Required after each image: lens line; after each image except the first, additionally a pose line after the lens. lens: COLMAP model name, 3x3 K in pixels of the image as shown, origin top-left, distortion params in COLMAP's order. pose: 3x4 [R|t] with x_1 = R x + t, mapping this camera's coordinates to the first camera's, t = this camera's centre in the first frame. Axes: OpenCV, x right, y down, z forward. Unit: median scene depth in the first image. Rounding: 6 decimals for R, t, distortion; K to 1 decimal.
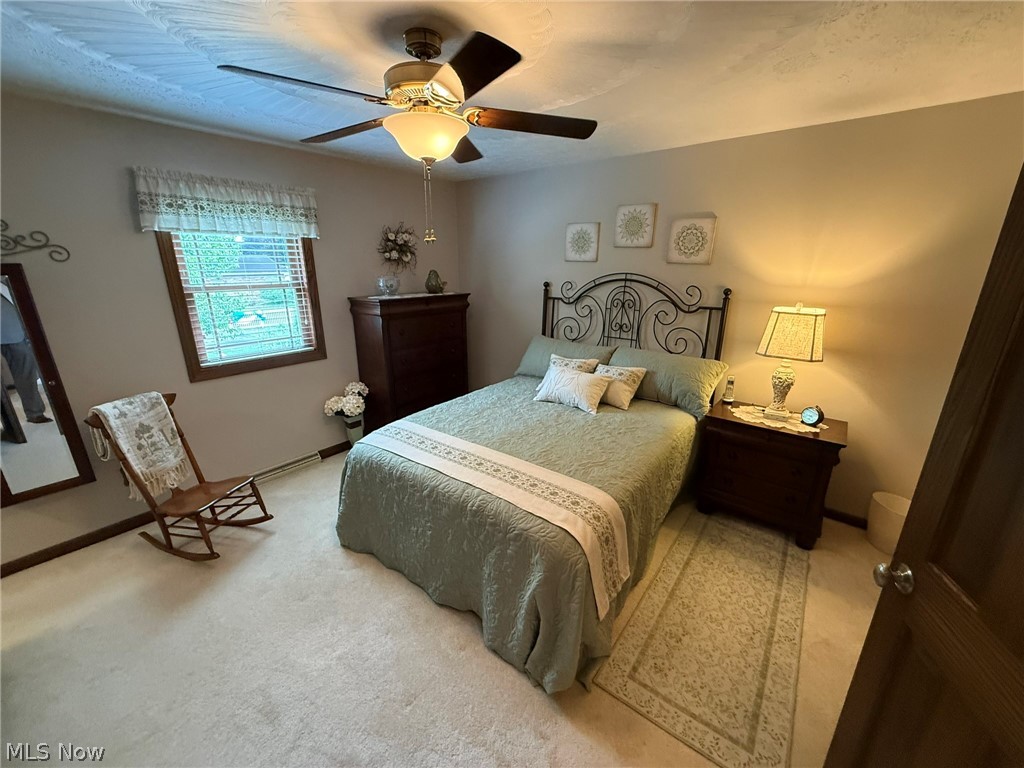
lens RADIAL K [[407.0, 0, 505.7], [0, 407.0, 380.9], [0, 0, 1]] dist [-0.002231, 0.000325]
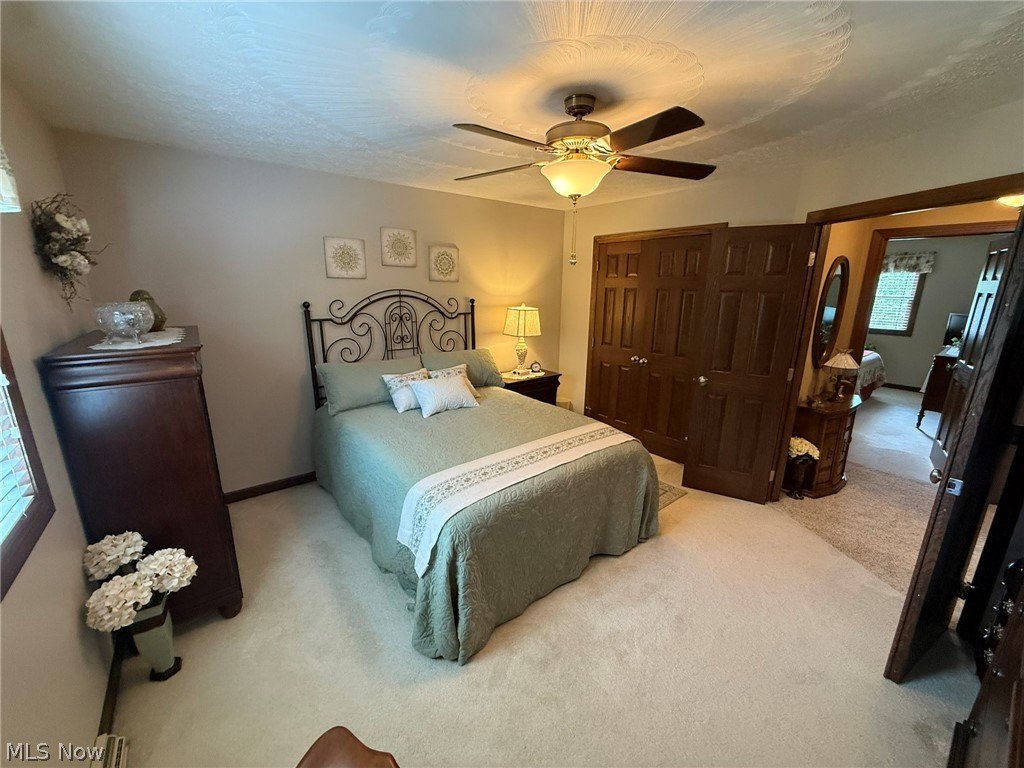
lens RADIAL K [[407.0, 0, 515.3], [0, 407.0, 384.0], [0, 0, 1]] dist [-0.002231, 0.000325]
pose [[0.222865, -0.239933, 0.944862, -0.725204], [0.259573, 0.948853, 0.179722, -0.138060], [-0.939656, 0.205207, 0.273746, 0.454693]]
